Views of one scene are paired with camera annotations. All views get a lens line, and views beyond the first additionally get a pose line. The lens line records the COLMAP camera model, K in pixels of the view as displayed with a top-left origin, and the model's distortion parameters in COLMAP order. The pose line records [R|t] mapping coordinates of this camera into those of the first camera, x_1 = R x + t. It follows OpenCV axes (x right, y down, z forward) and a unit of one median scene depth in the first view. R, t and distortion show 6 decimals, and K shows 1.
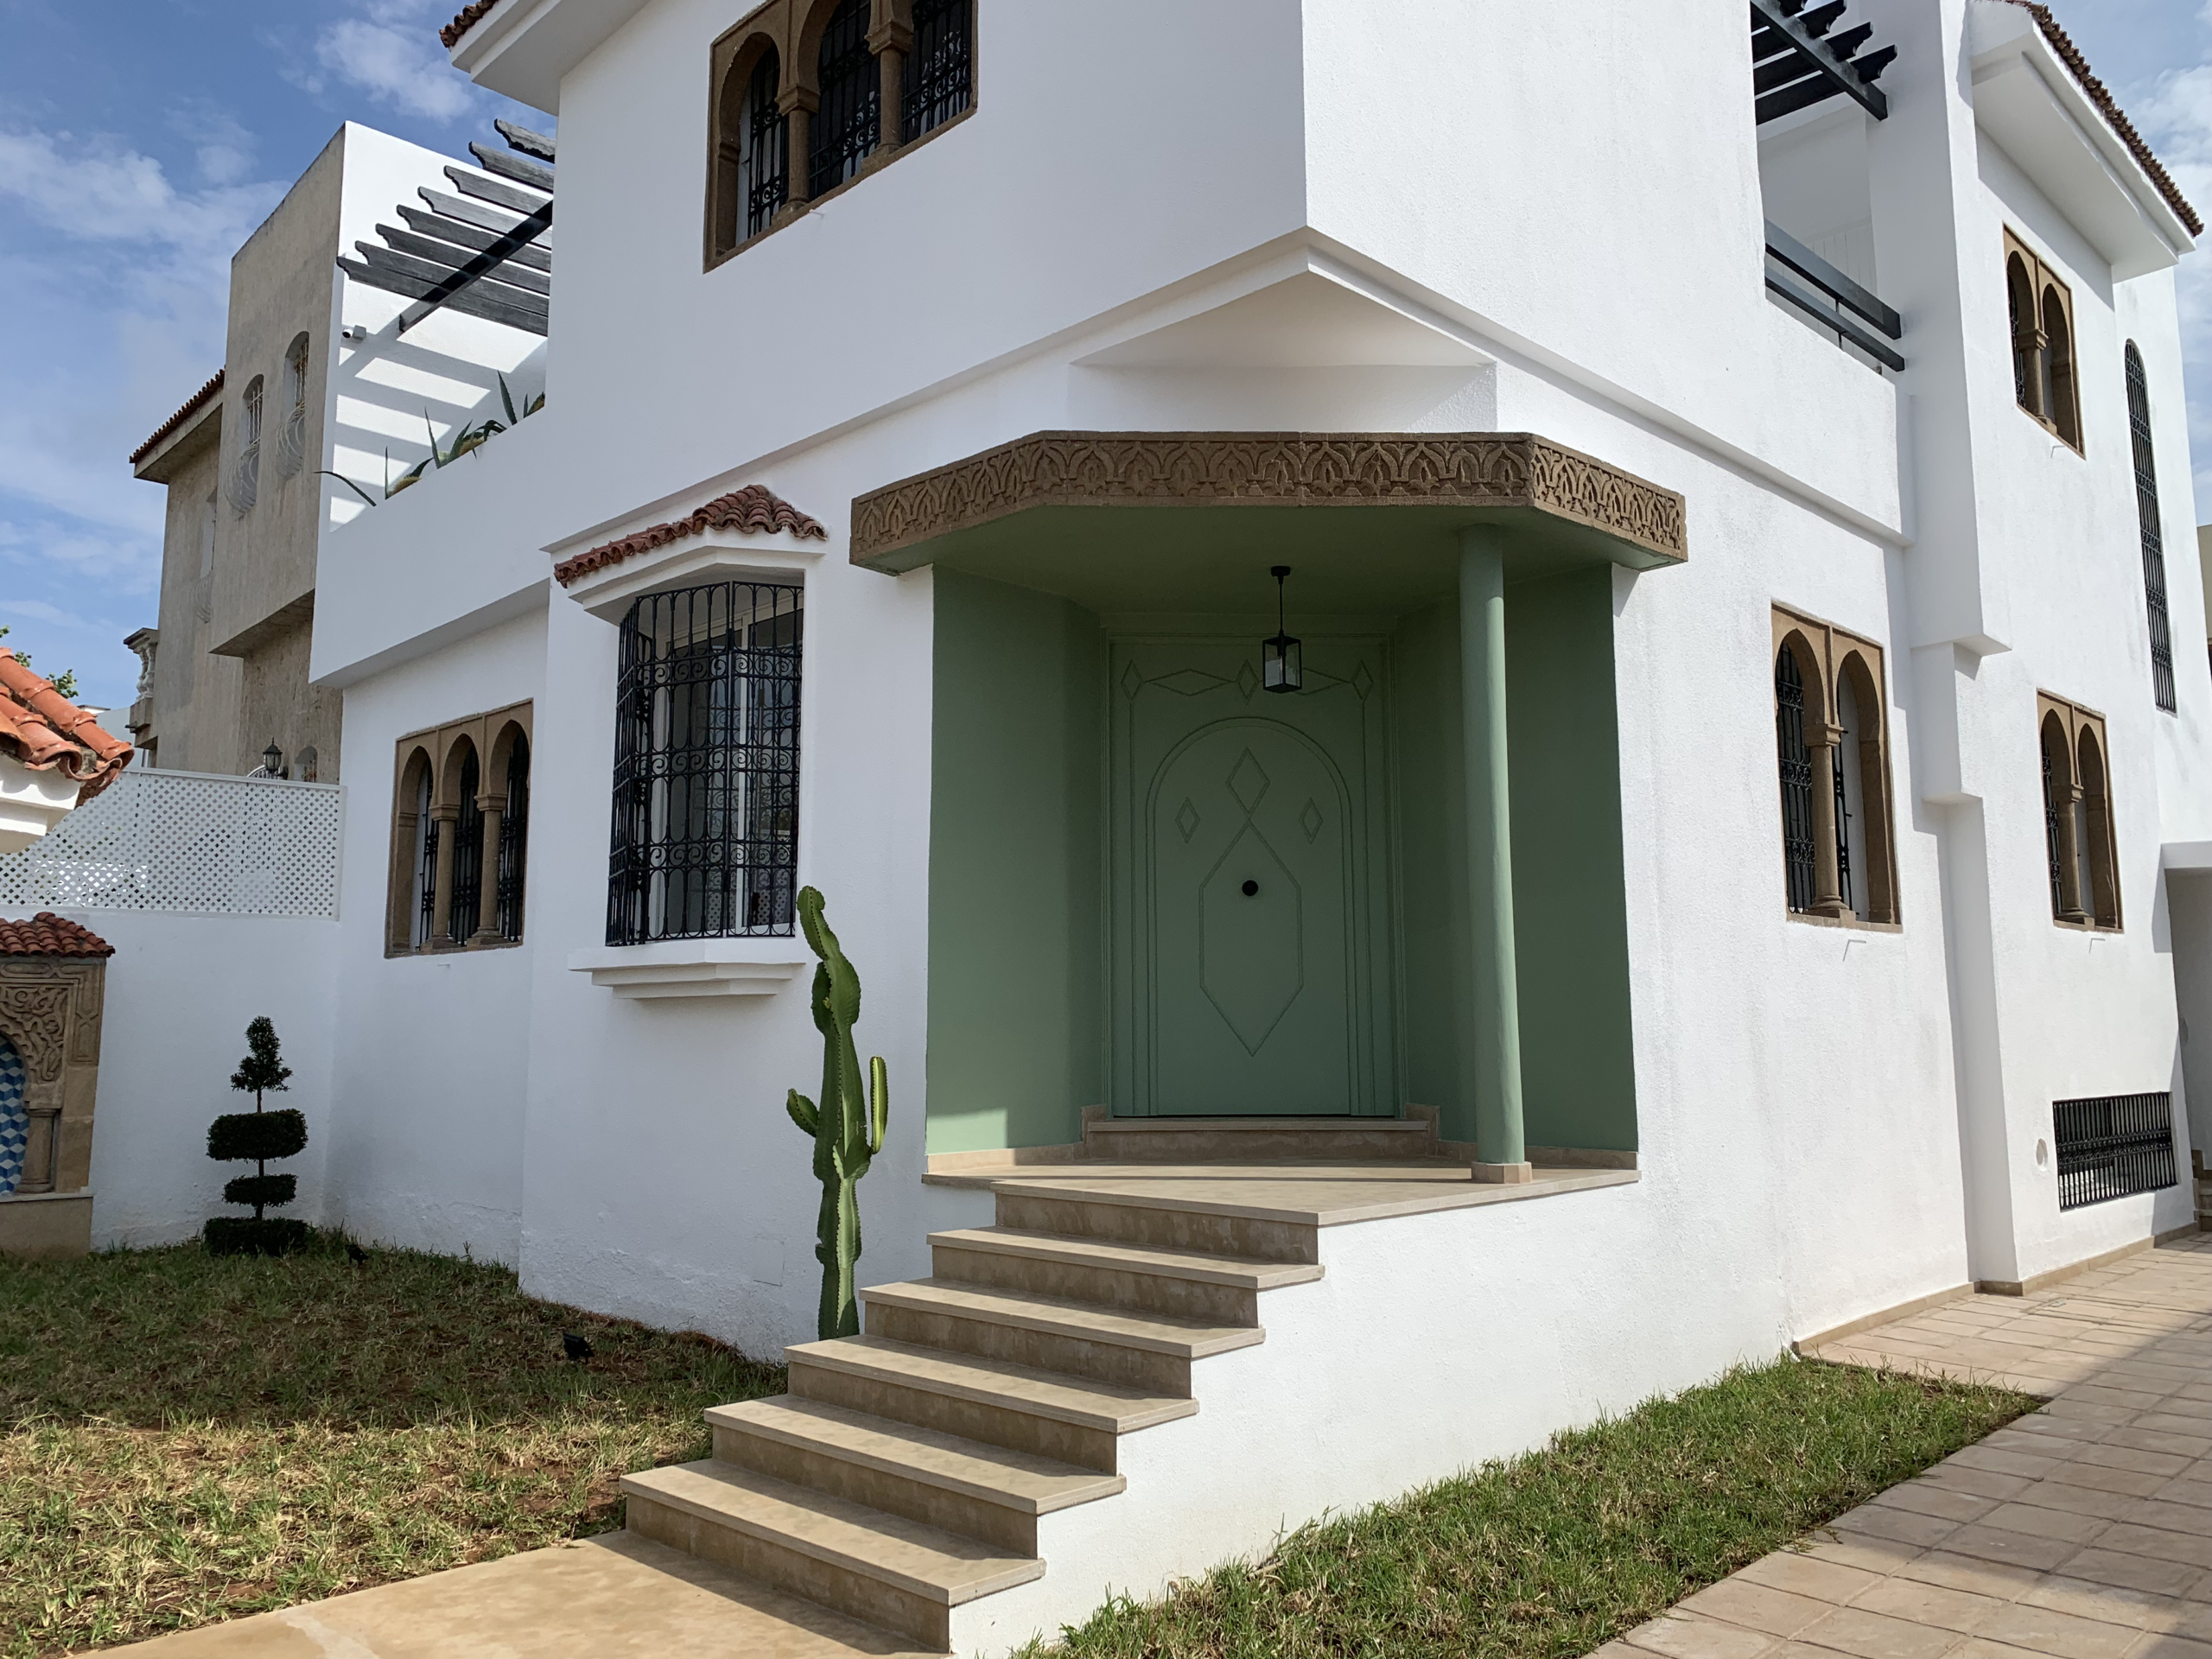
lens RADIAL K [[1653.9, 0, 1106.0], [0, 1653.9, 829.5], [0, 0, 1]] dist [0.051570, -0.052363]
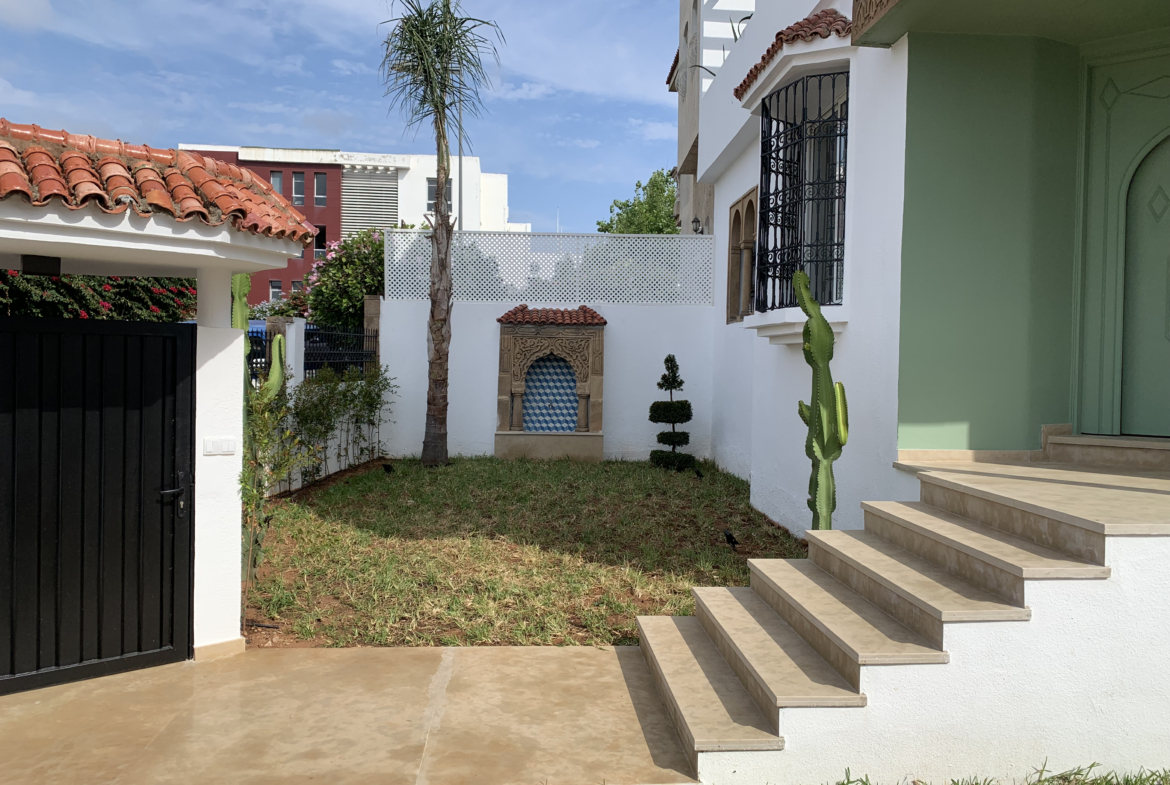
lens RADIAL K [[878.4, 0, 585.0], [0, 878.4, 392.5], [0, 0, 1]] dist [0.101031, -0.141403]
pose [[0.751859, 0.038855, -0.658178, 0.169682], [0.060058, 0.990076, 0.127055, 0.023451], [0.656583, -0.135056, 0.742063, 0.194431]]
